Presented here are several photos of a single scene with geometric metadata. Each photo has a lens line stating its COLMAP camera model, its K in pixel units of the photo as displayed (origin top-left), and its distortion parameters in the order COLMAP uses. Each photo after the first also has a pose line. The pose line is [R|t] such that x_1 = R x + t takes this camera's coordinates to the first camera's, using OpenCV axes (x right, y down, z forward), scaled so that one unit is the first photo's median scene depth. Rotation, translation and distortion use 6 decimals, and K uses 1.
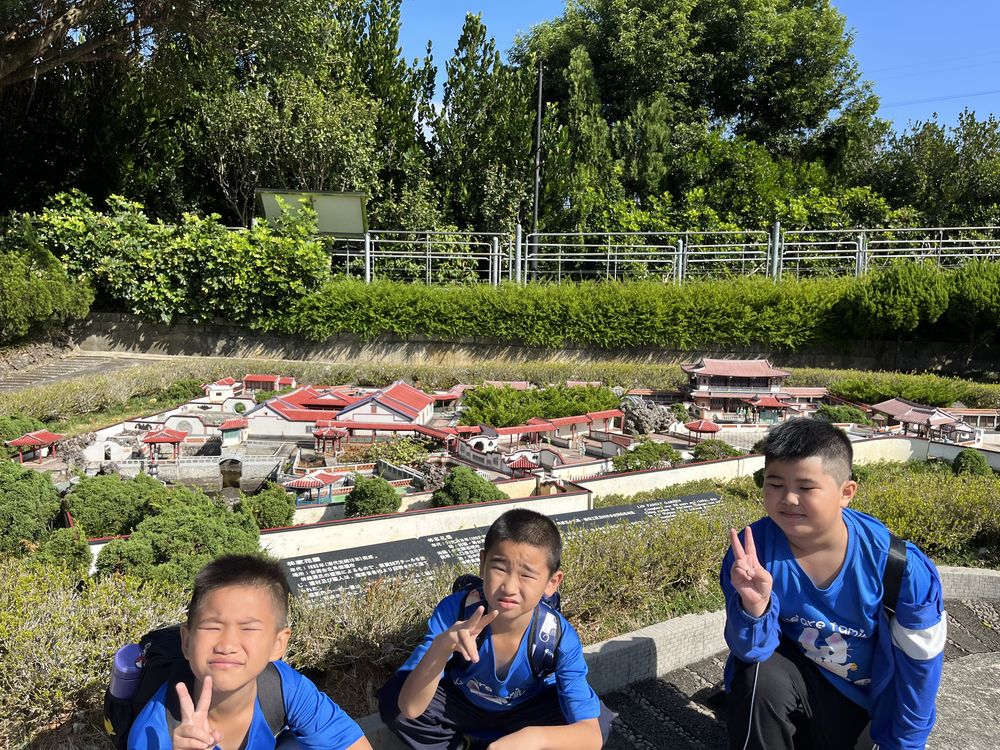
lens RADIAL K [[754.4, 0, 499.4], [0, 754.4, 372.7], [0, 0, 1]] dist [0.003948, 0.013708]
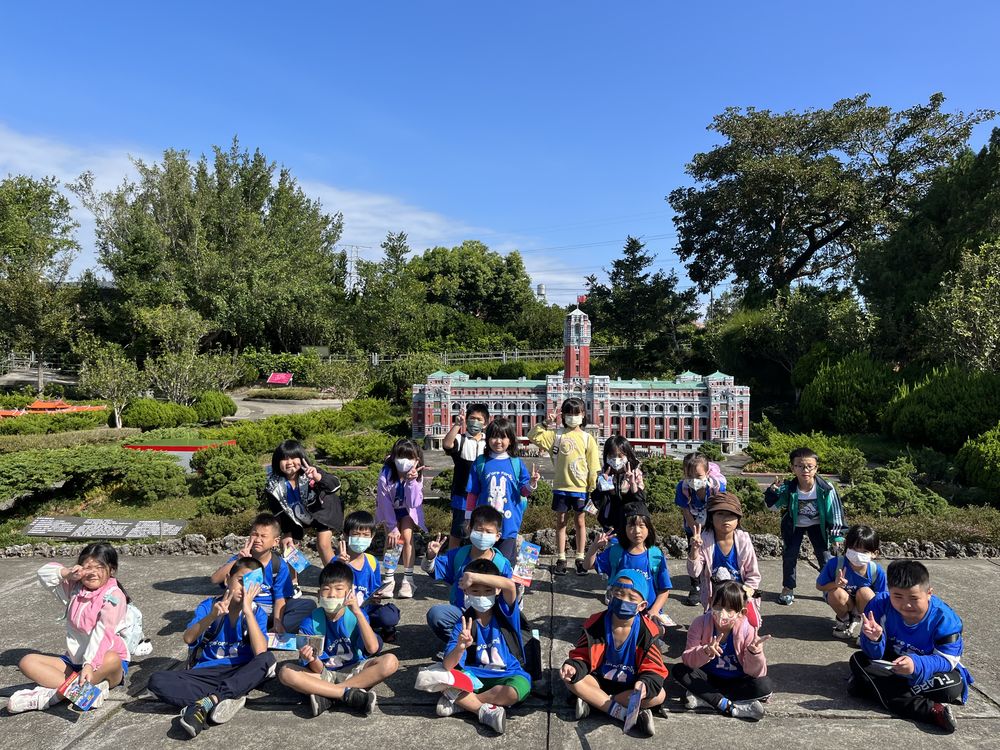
lens RADIAL K [[754.4, 0, 500.3], [0, 754.4, 374.4], [0, 0, 1]] dist [0.003948, 0.013708]
pose [[0.998085, -0.013930, 0.060264, 0.276512], [0.020236, 0.994230, -0.105341, 0.200108], [-0.058449, 0.106359, 0.992608, -1.761414]]
